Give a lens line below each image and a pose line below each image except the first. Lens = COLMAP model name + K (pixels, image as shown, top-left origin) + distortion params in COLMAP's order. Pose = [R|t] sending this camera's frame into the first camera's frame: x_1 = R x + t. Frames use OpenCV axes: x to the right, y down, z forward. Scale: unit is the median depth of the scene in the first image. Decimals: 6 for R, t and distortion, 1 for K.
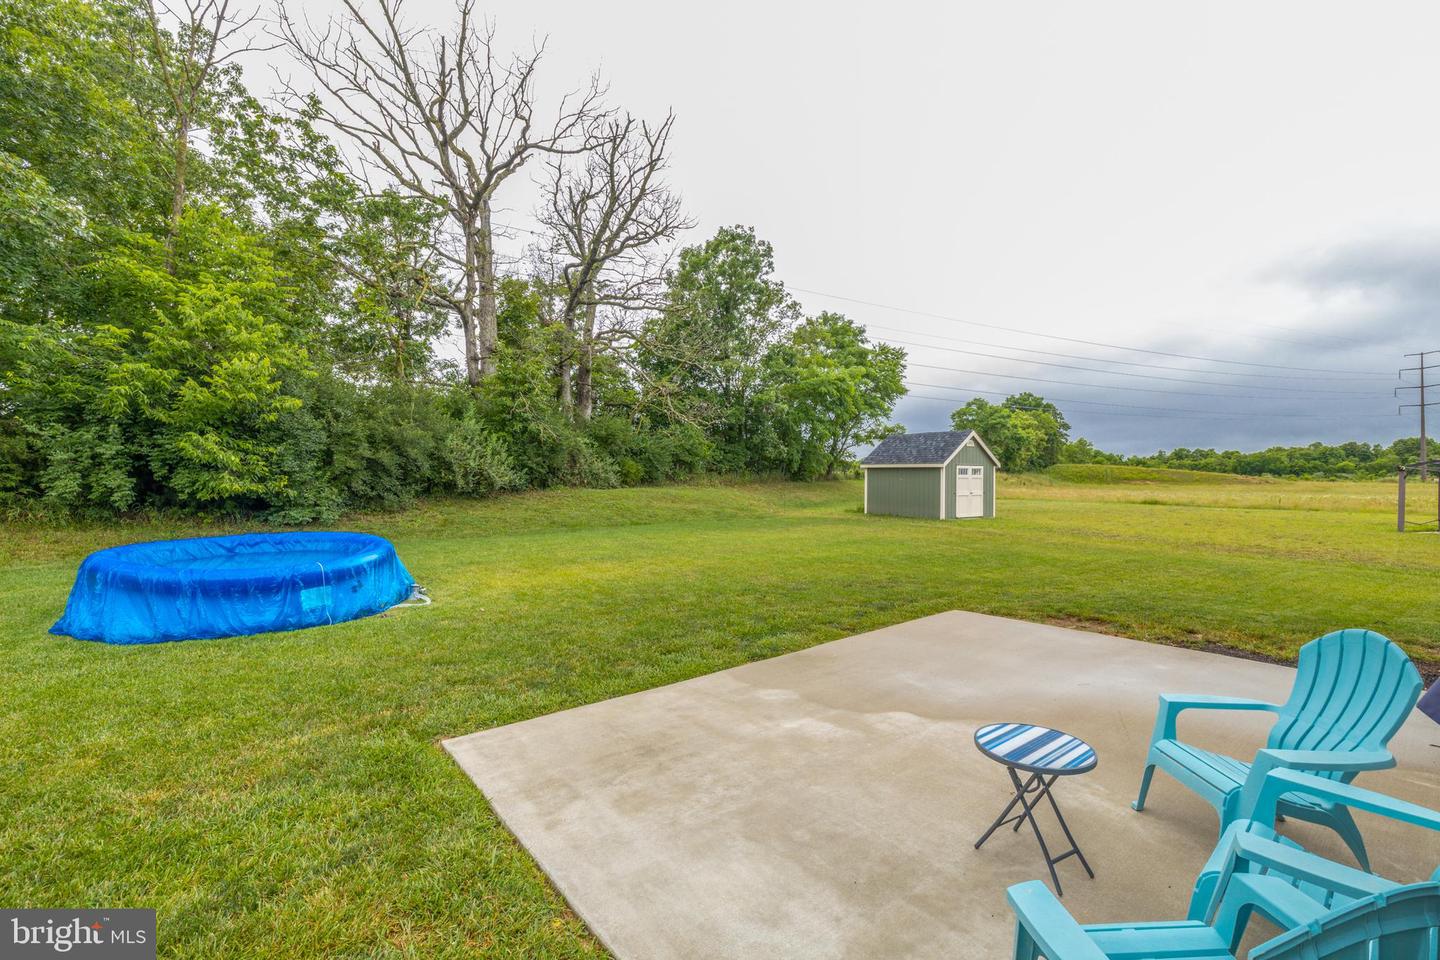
lens RADIAL K [[605.5, 0, 721.0], [0, 605.5, 476.7], [0, 0, 1]] dist [0.002672, -0.000518]
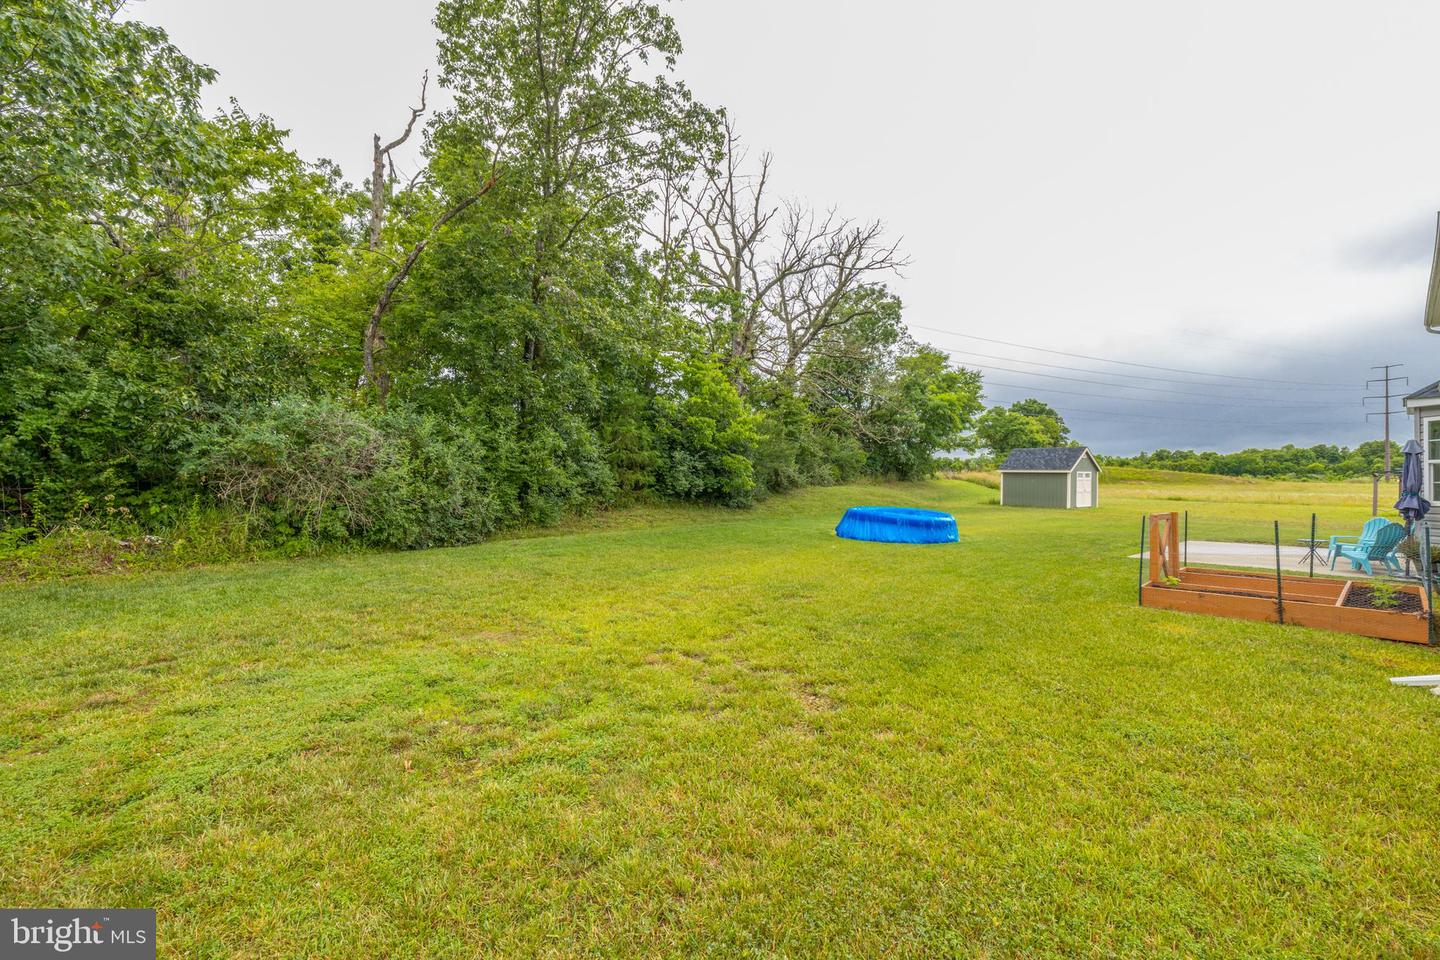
lens RADIAL K [[605.5, 0, 721.6], [0, 605.5, 477.6], [0, 0, 1]] dist [0.002672, -0.000518]
pose [[0.999633, 0.002858, 0.026952, -0.083917], [-0.002963, 0.999988, 0.003840, -0.001178], [-0.026940, -0.003919, 0.999629, -0.071574]]
